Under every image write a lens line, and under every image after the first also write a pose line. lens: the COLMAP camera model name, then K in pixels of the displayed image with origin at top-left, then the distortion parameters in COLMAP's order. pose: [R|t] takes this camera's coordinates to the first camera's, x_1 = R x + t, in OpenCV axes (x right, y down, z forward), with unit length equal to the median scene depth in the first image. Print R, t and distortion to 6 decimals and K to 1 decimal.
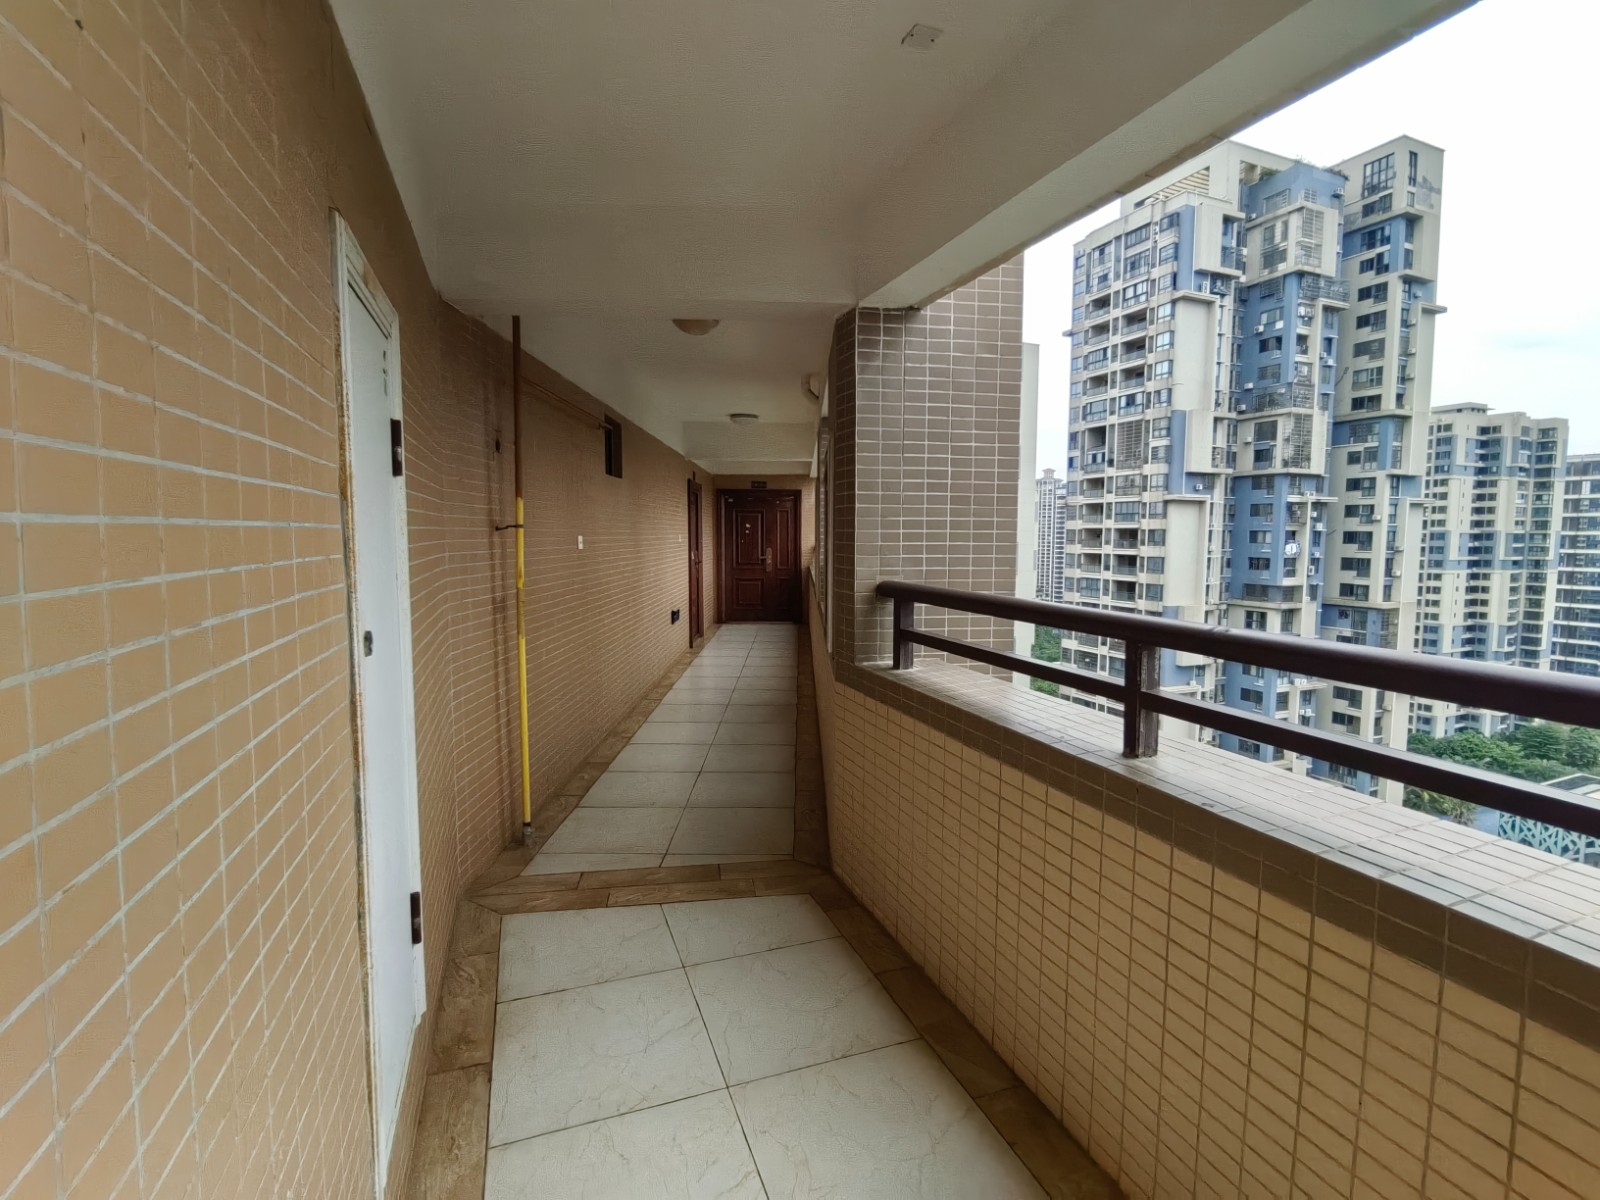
lens RADIAL K [[747.7, 0, 800.0], [0, 747.7, 600.0], [0, 0, 1]] dist [0.000054, -0.000001]
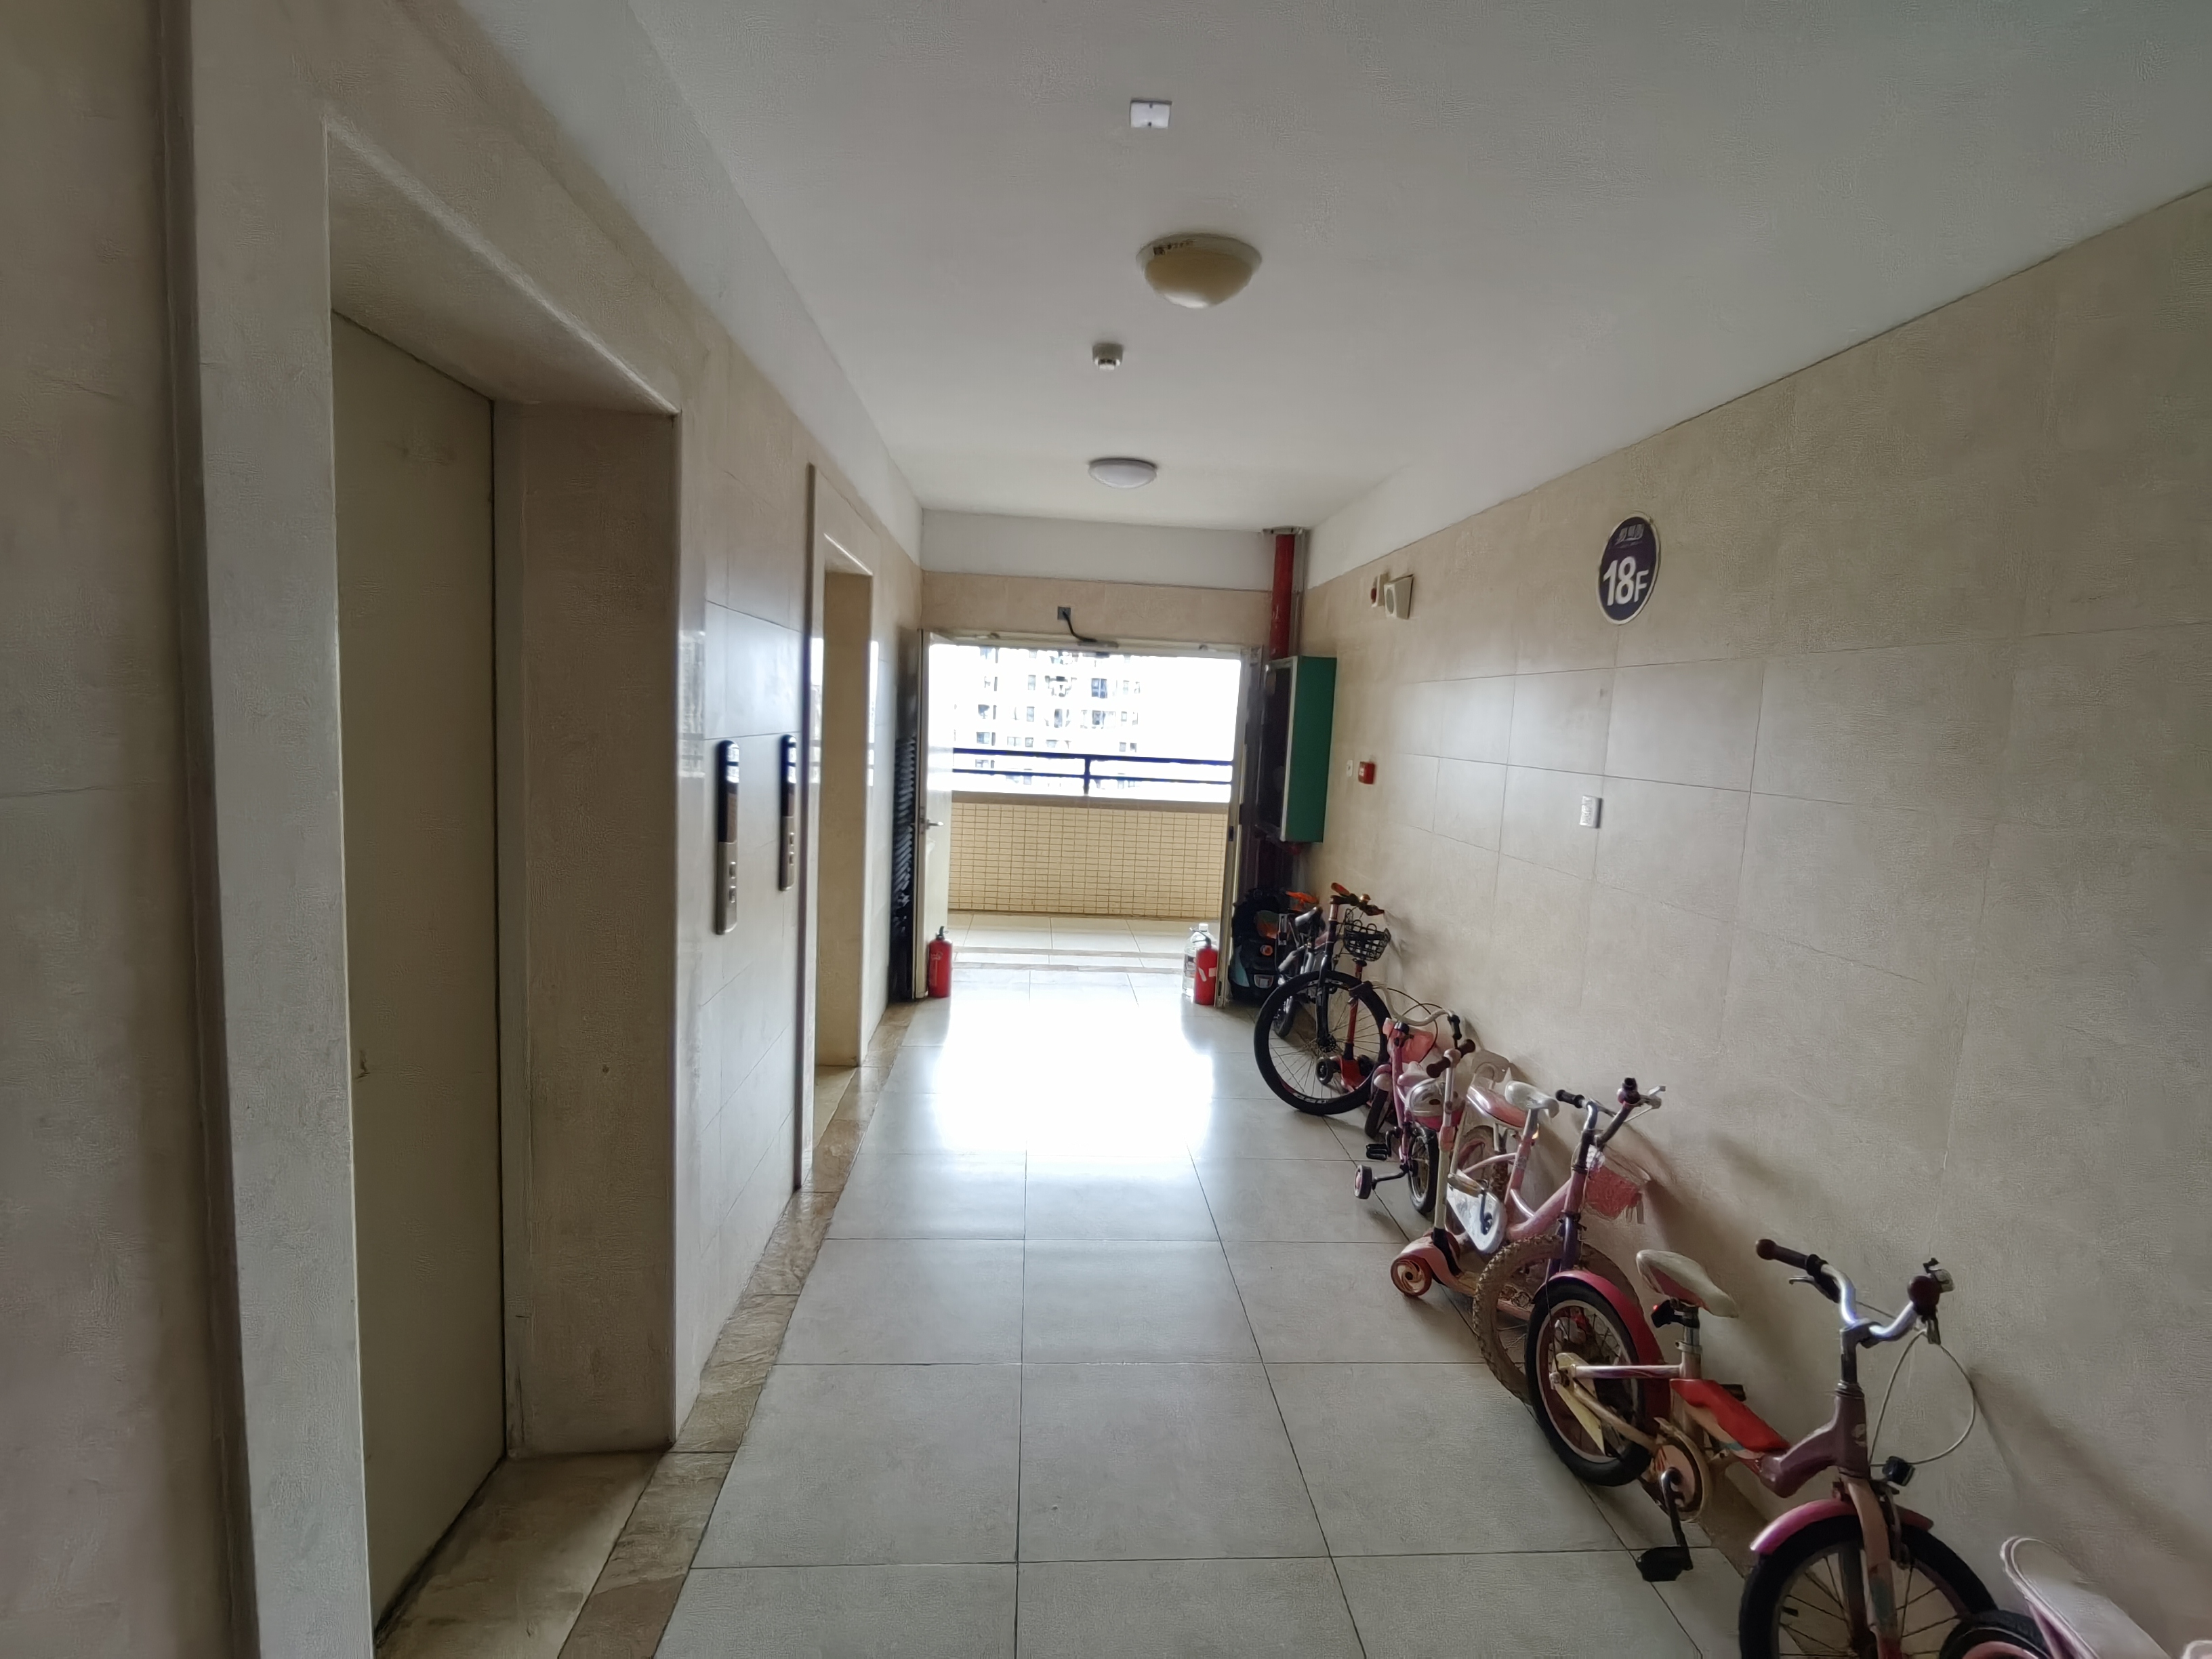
lens RADIAL K [[1033.7, 0, 1106.0], [0, 1033.7, 829.5], [0, 0, 1]] dist [0.000054, -0.000001]
pose [[0.275919, -0.093727, 0.956600, -4.449491], [0.033804, 0.995565, 0.087794, -0.049401], [-0.960586, 0.008113, 0.277864, -0.509814]]
